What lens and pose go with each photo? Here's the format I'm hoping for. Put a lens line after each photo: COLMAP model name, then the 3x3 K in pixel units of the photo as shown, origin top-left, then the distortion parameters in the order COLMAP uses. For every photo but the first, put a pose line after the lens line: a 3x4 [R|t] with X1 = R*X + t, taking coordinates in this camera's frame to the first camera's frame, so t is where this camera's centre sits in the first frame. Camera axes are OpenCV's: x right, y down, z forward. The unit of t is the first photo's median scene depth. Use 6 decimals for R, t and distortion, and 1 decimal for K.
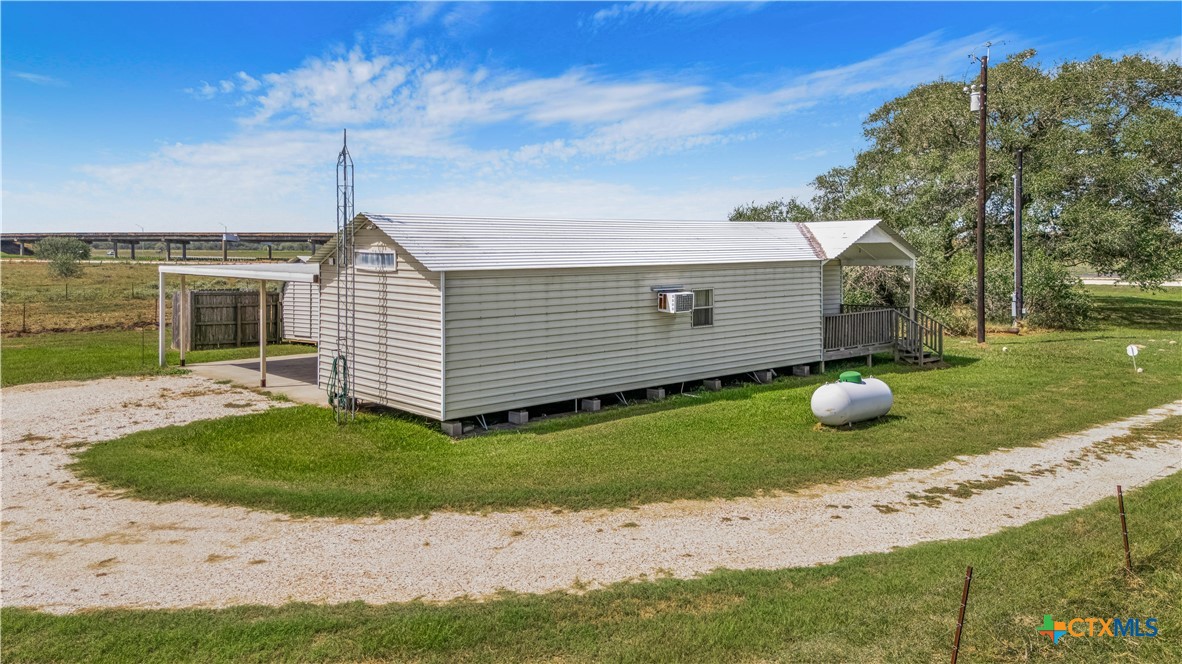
lens RADIAL K [[898.4, 0, 569.2], [0, 898.4, 333.1], [0, 0, 1]] dist [0.126151, -0.162947]
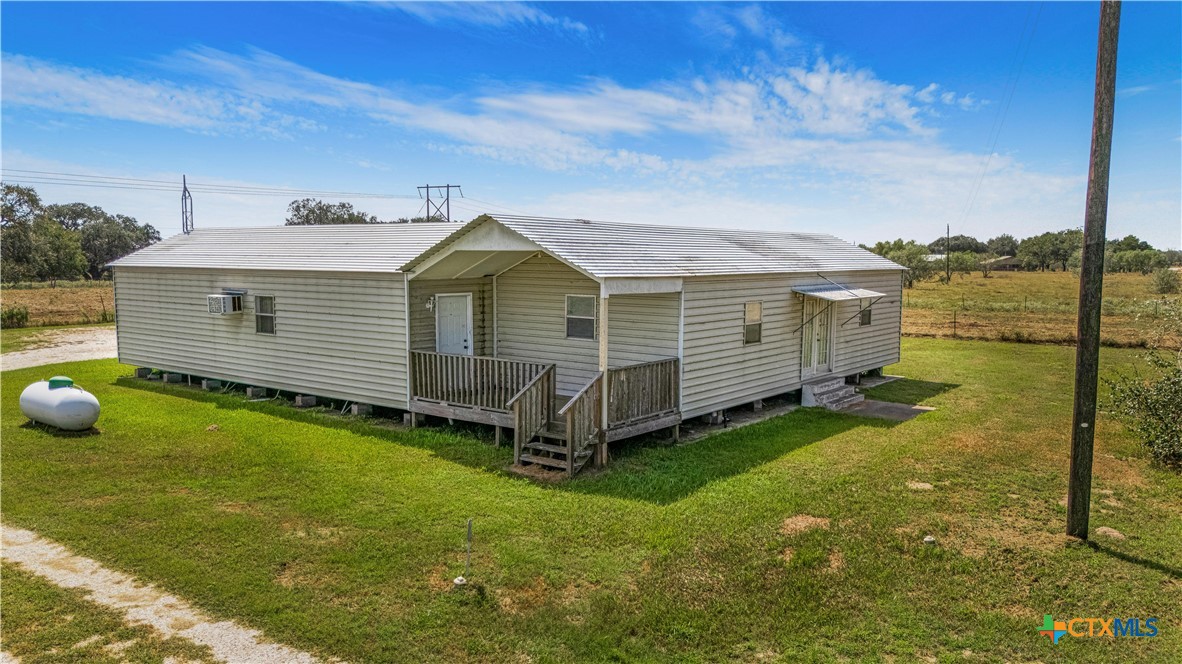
lens RADIAL K [[898.4, 0, 569.2], [0, 898.4, 333.1], [0, 0, 1]] dist [0.126151, -0.162947]
pose [[0.185524, 0.080774, -0.979314, 1.160326], [-0.112852, 0.991773, 0.060422, -0.103755], [0.976138, 0.099308, 0.193113, 1.120318]]
